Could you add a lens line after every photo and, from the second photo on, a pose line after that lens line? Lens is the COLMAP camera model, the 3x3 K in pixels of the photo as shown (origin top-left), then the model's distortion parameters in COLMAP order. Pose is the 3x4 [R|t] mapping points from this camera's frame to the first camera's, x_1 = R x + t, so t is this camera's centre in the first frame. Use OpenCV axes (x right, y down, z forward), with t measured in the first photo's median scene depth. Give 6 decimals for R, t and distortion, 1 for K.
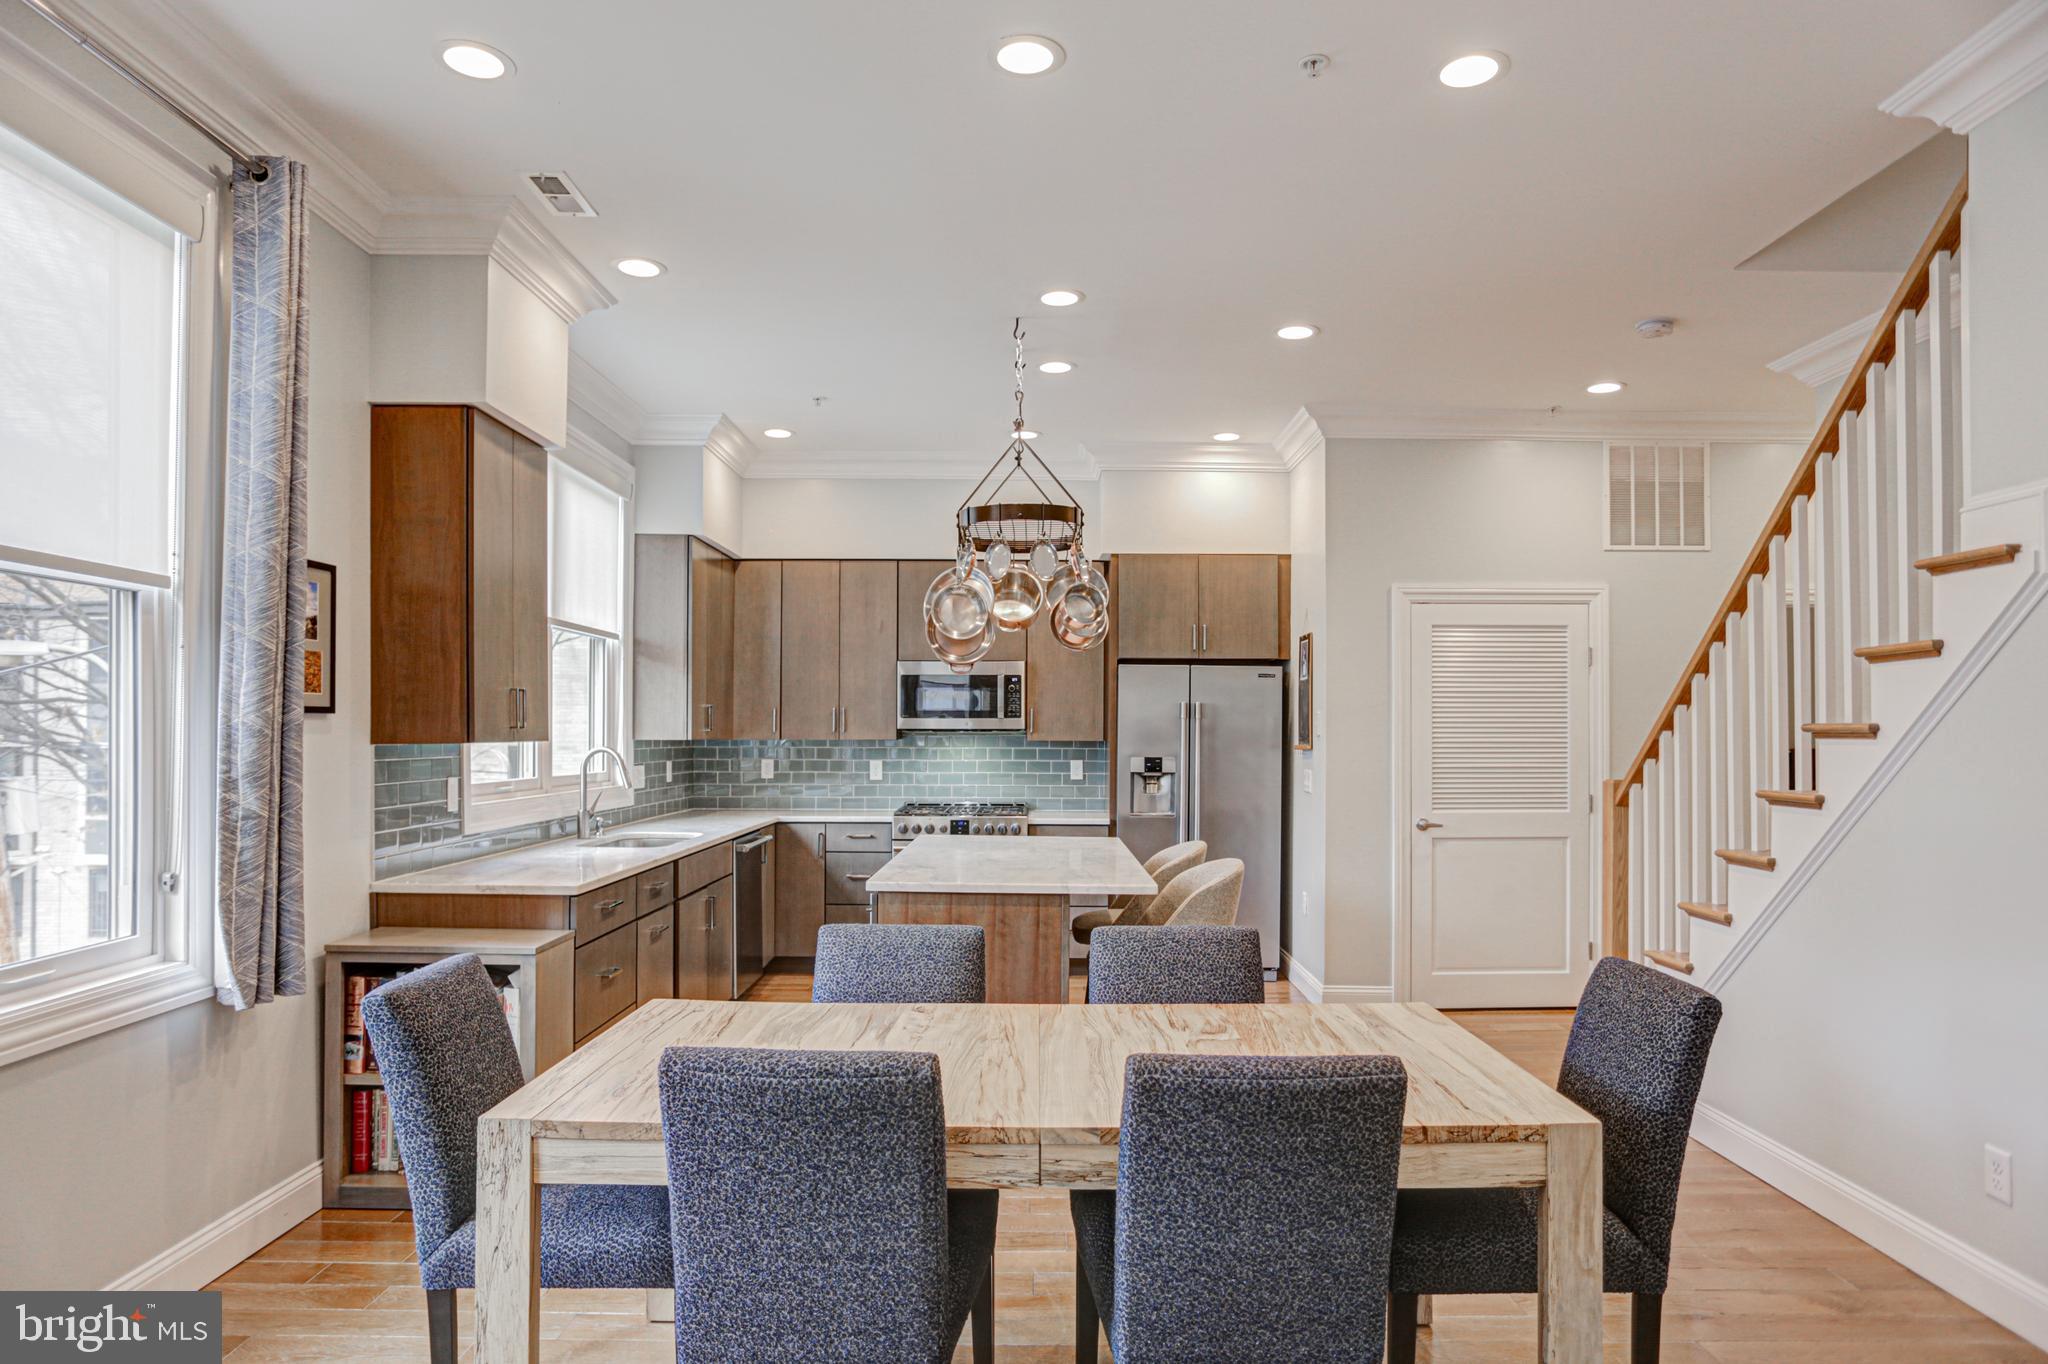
lens RADIAL K [[1185.5, 0, 1015.4], [0, 1185.5, 701.0], [0, 0, 1]] dist [-0.048028, 0.000552]
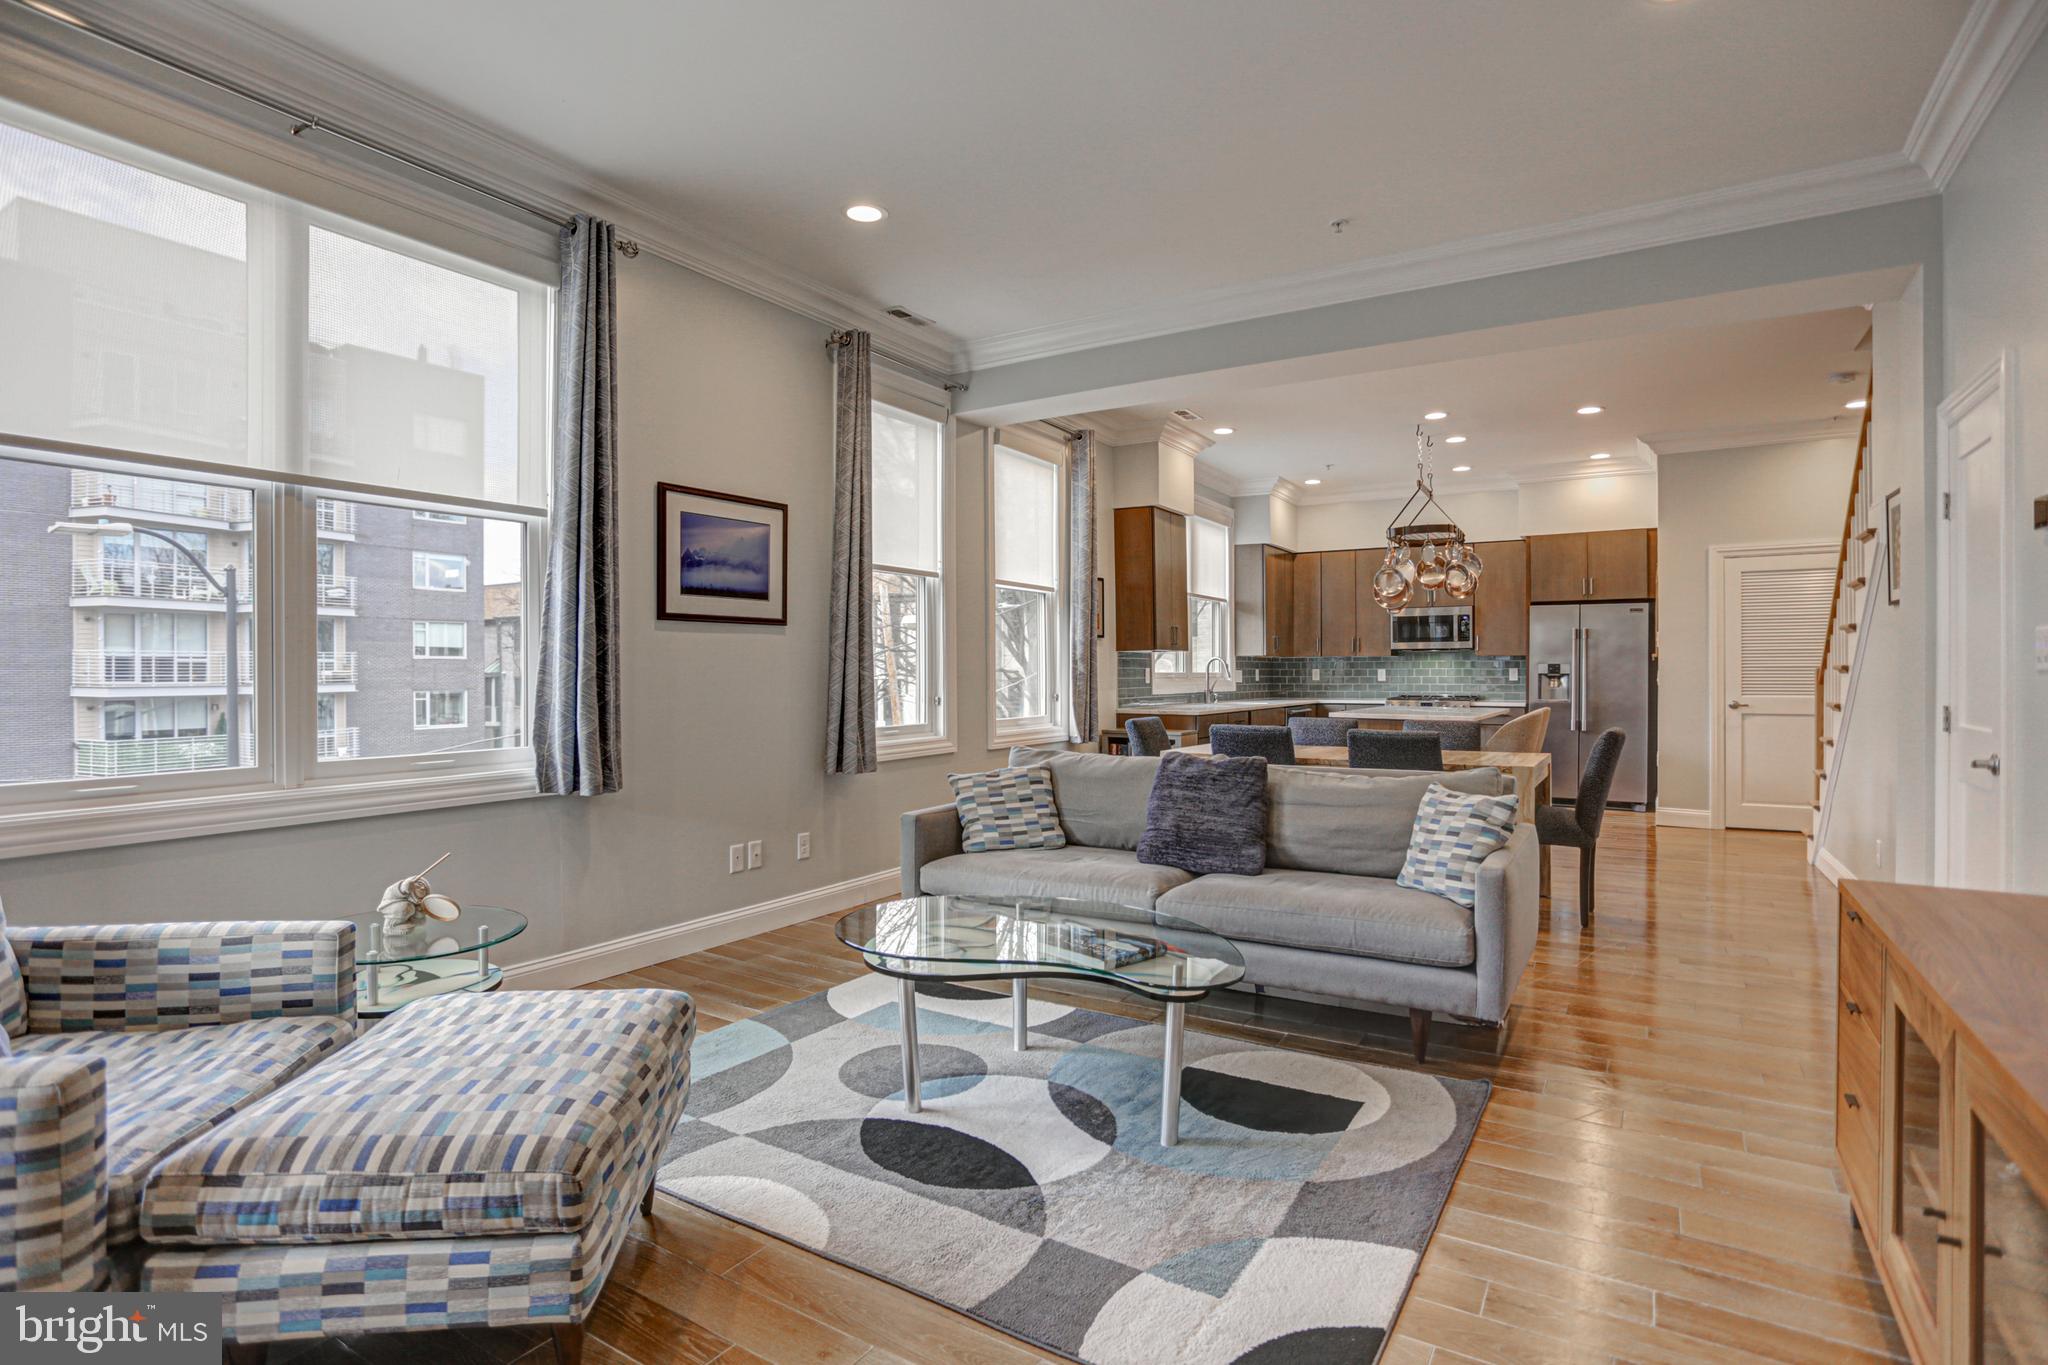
lens RADIAL K [[997.3, 0, 1017.9], [0, 997.3, 671.8], [0, 0, 1]] dist [-0.046579, 0.002433]
pose [[0.844560, -0.003963, -0.535446, 0.220151], [0.016463, 0.999692, 0.018569, 0.022414], [0.535207, -0.024498, 0.844365, -0.496092]]
